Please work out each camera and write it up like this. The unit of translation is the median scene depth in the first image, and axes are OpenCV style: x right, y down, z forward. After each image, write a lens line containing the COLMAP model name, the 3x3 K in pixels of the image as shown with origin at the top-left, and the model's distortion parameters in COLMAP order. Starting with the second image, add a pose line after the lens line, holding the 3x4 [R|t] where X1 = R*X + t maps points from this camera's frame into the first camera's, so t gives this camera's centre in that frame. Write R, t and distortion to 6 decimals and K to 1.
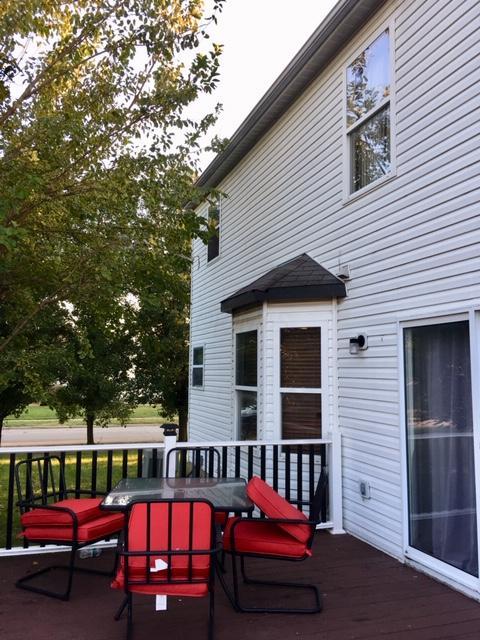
lens RADIAL K [[561.4, 0, 240.0], [0, 561.4, 320.0], [0, 0, 1]] dist [0.027036, -0.015203]
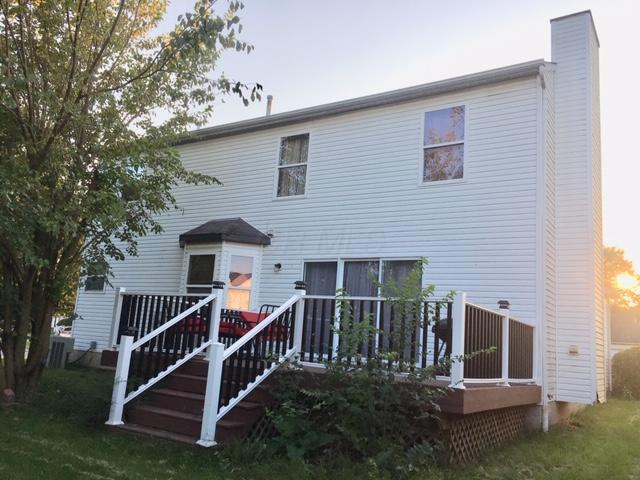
lens RADIAL K [[561.4, 0, 320.0], [0, 561.4, 240.0], [0, 0, 1]] dist [0.027036, -0.015203]
pose [[0.786523, 0.151819, 0.598609, -0.921671], [-0.121259, 0.988408, -0.091355, 0.110402], [-0.605540, -0.000734, 0.795815, -0.782339]]
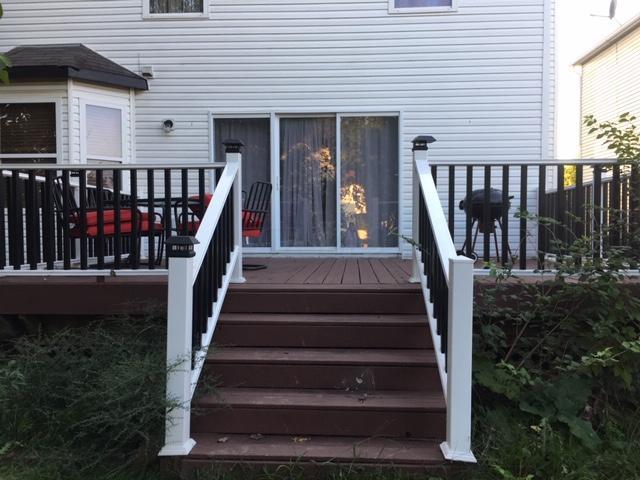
lens RADIAL K [[561.4, 0, 320.0], [0, 561.4, 240.0], [0, 0, 1]] dist [0.027036, -0.015203]
pose [[0.371235, -0.034867, 0.927884, -0.928542], [-0.081562, 0.994208, 0.069991, 0.188146], [-0.924950, -0.101663, 0.366240, 0.080861]]
